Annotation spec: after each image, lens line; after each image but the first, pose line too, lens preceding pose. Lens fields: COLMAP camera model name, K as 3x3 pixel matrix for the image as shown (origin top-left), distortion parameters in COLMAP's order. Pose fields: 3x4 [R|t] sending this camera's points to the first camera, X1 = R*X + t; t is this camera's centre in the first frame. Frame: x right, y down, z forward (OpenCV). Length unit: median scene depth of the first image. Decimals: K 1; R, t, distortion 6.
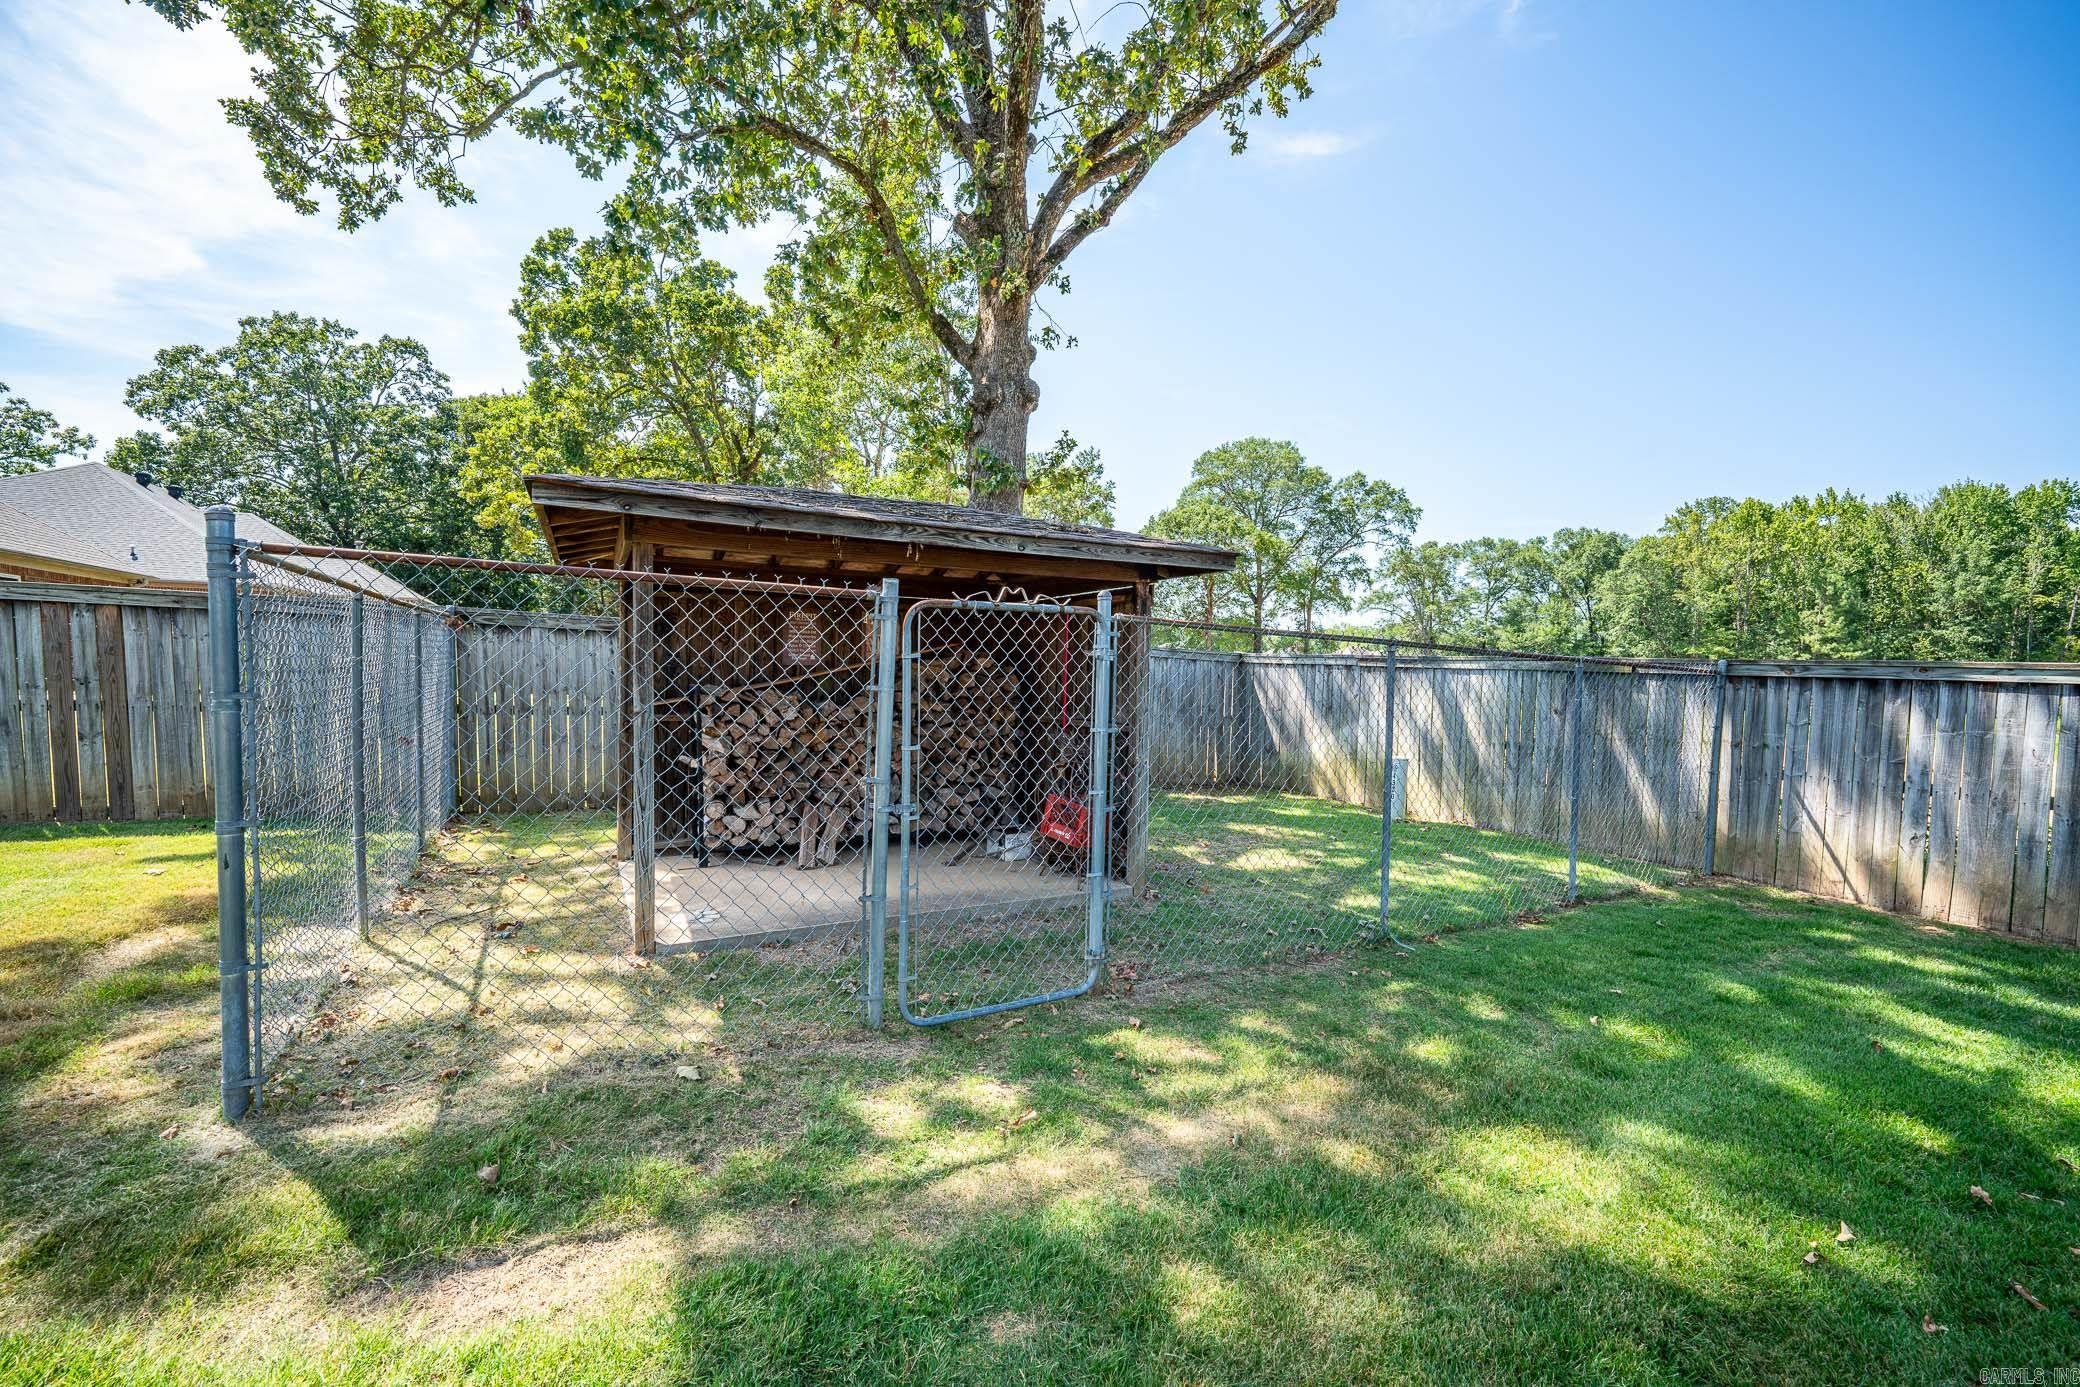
lens RADIAL K [[826.2, 0, 1033.9], [0, 826.2, 699.3], [0, 0, 1]] dist [-0.020730, 0.000687]
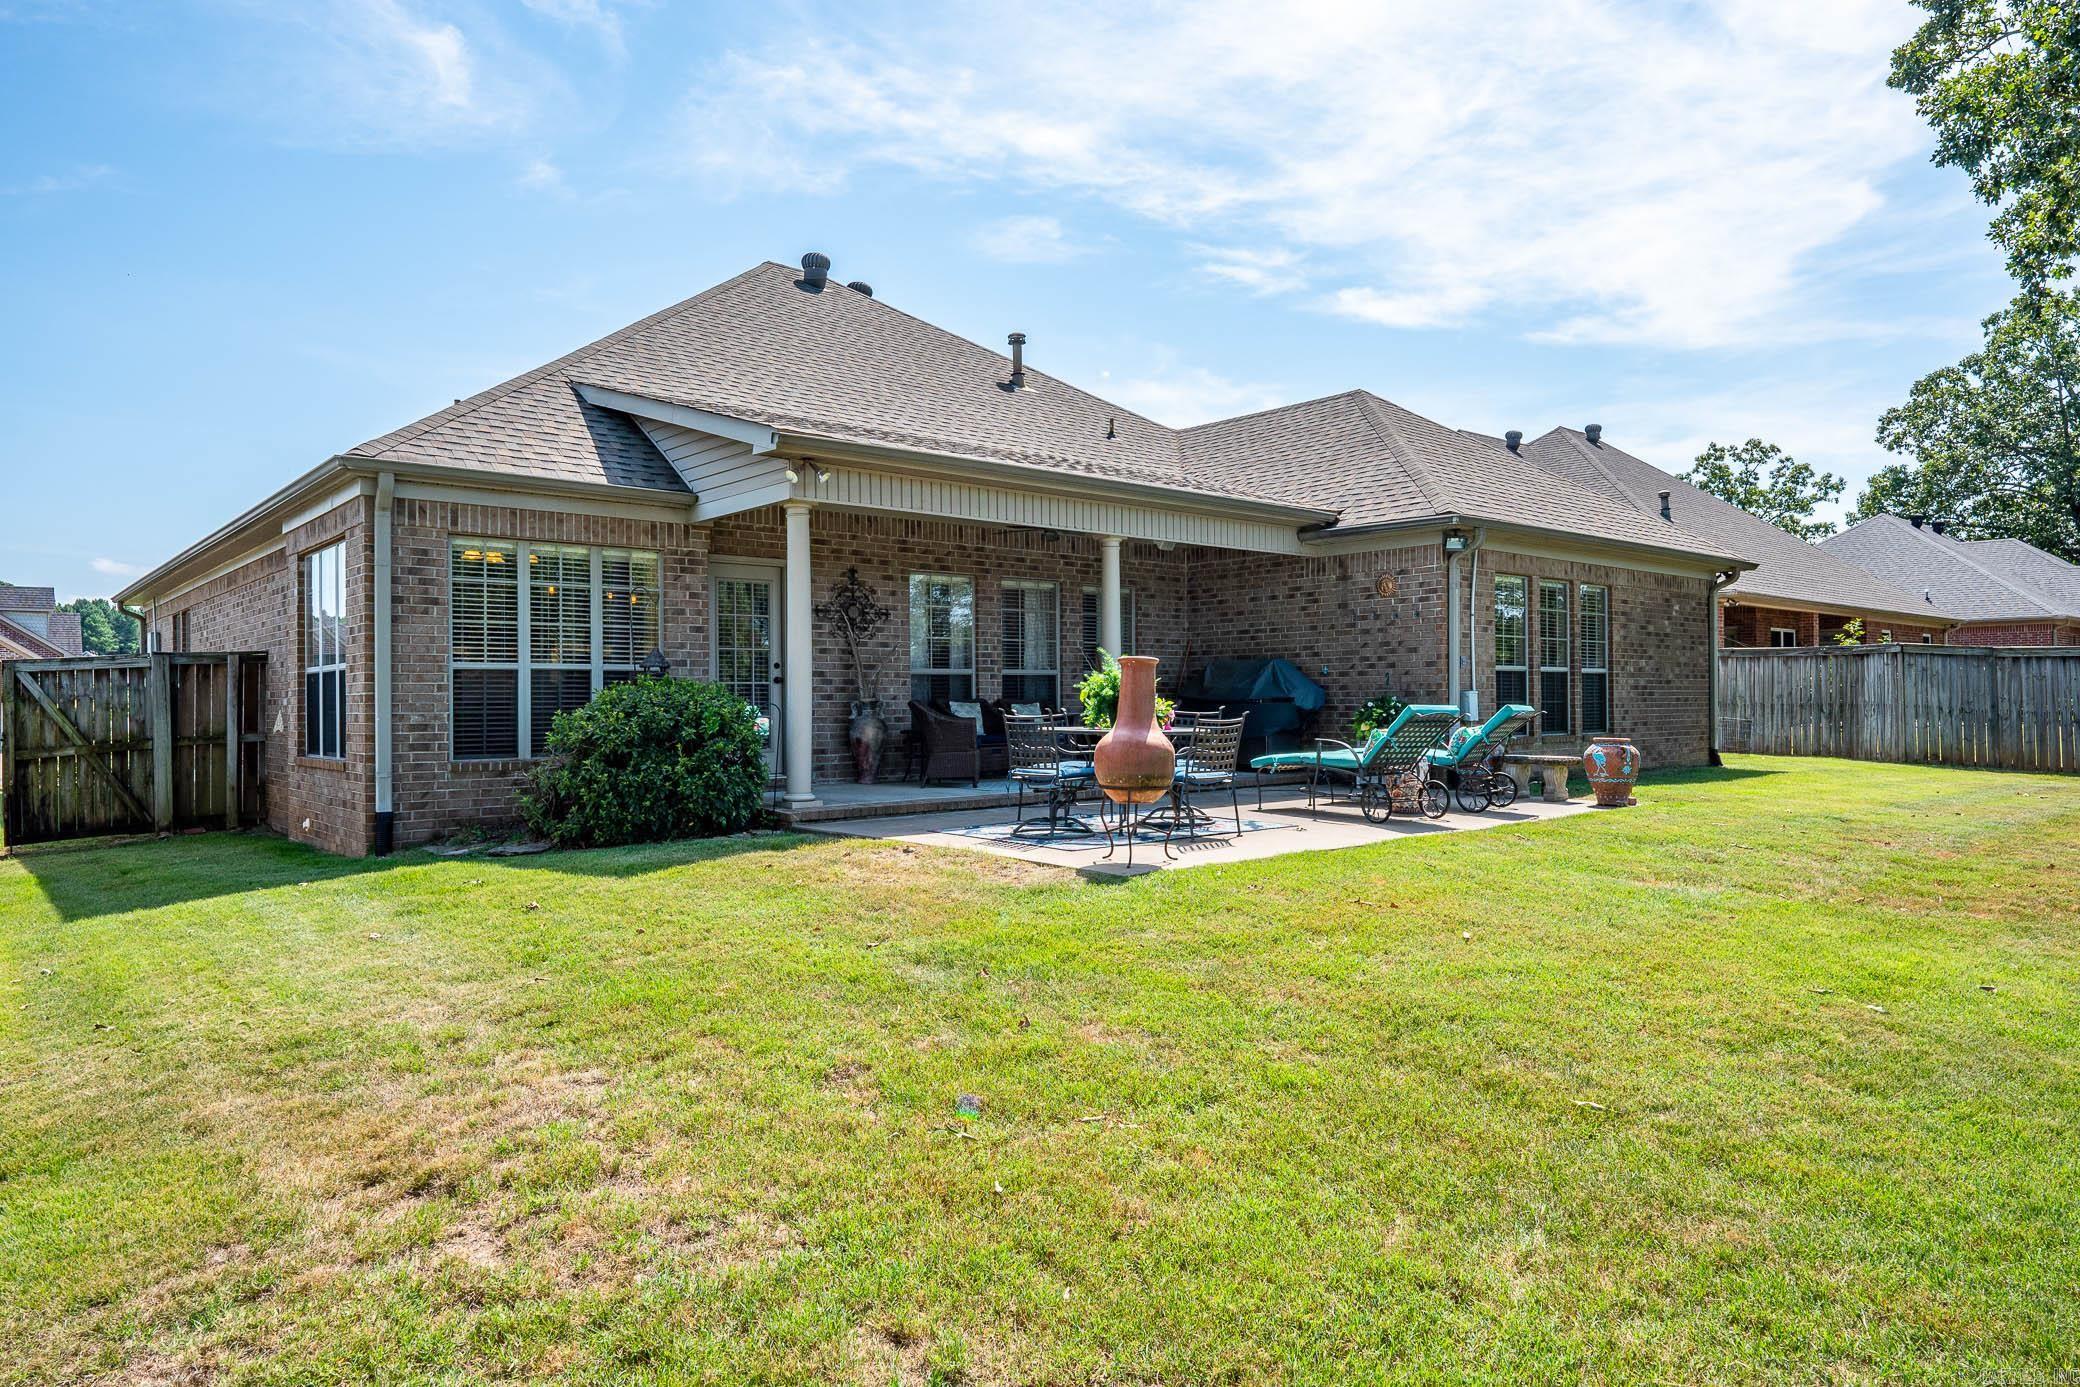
lens RADIAL K [[1278.6, 0, 1047.8], [0, 1278.6, 689.7], [0, 0, 1]] dist [-0.017674, -0.006424]
pose [[0.203819, -0.029176, -0.978574, 0.162673], [-0.029470, 0.998920, -0.035921, 0.019222], [0.978565, 0.036160, 0.202739, -0.288799]]
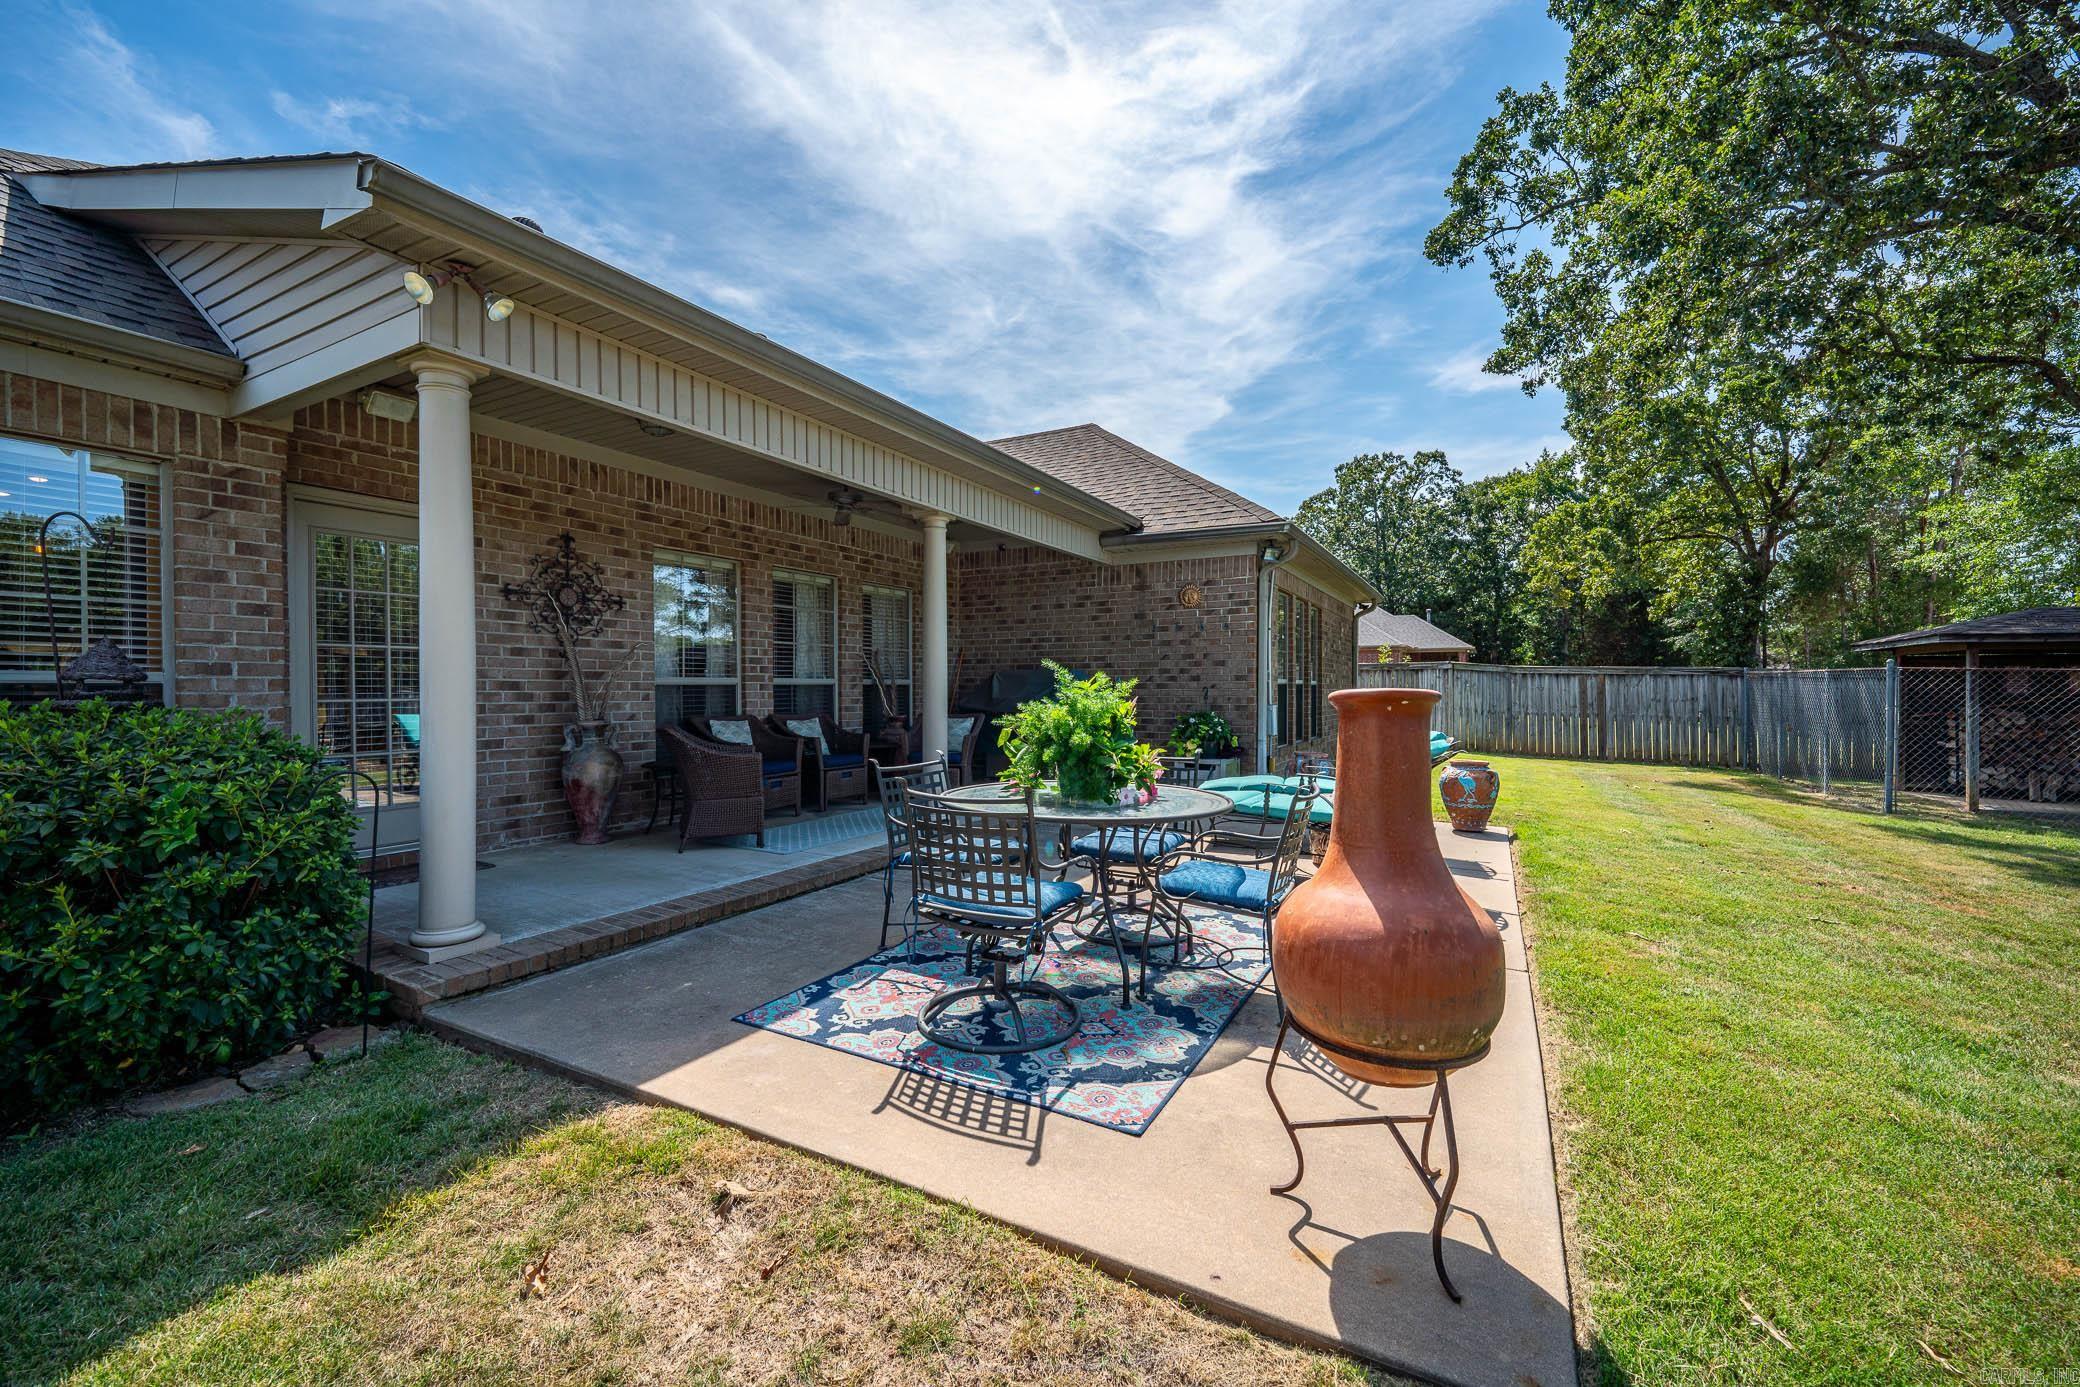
lens RADIAL K [[826.2, 0, 1044.5], [0, 826.2, 694.8], [0, 0, 1]] dist [-0.020730, 0.000687]
pose [[0.542098, -0.012743, -0.840219, 0.005977], [-0.022486, 0.999307, -0.029663, 0.009236], [0.840015, 0.034973, 0.541435, -0.279361]]
